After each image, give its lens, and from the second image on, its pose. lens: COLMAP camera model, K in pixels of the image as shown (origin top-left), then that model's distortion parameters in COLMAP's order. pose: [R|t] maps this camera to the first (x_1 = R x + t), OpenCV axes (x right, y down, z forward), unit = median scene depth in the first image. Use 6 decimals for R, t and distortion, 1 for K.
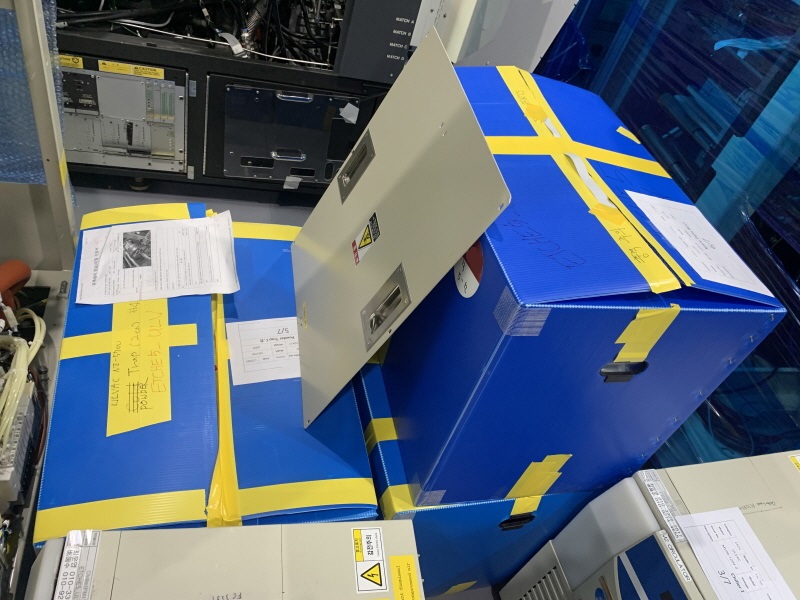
lens RADIAL K [[601.7, 0, 404.4], [0, 601.7, 299.7], [0, 0, 1]] dist [0.001136, -0.005074]
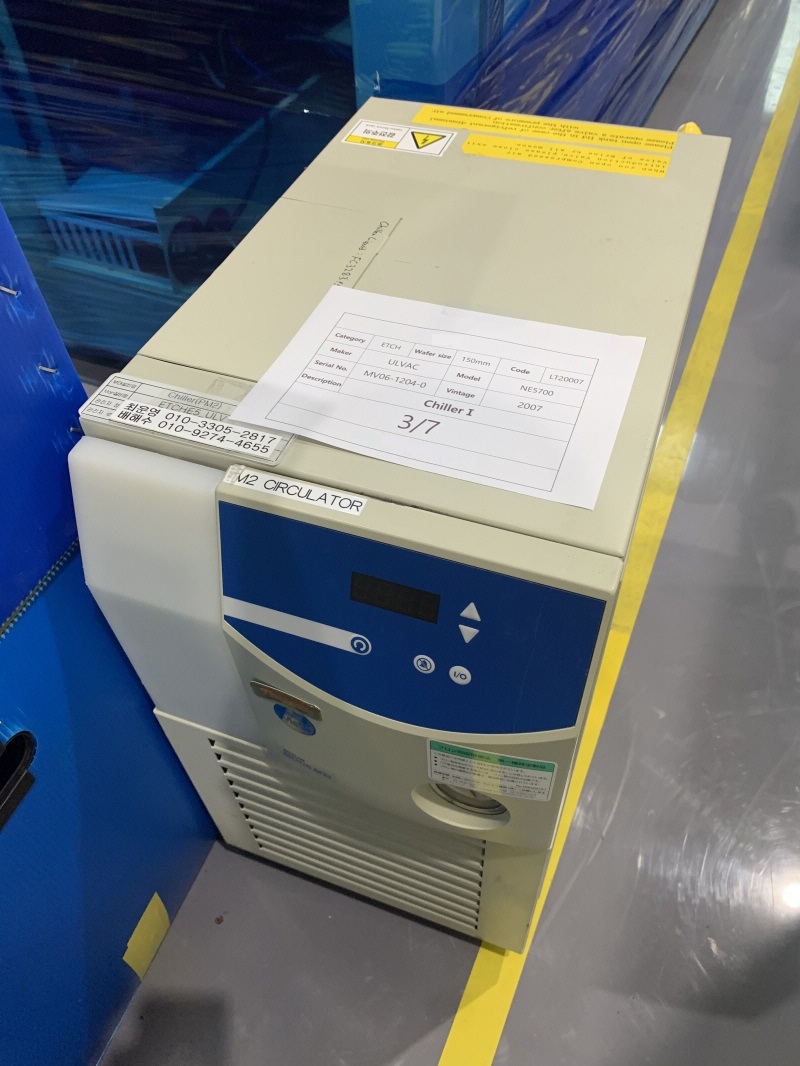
lens RADIAL K [[801.8, 0, 407.3], [0, 801.8, 537.3], [0, 0, 1]] dist [0.001136, -0.005074]
pose [[0.549089, -0.782784, 0.292831, 0.316776], [0.700980, 0.622140, 0.348668, 0.313209], [-0.455114, 0.013819, 0.890326, 0.545766]]
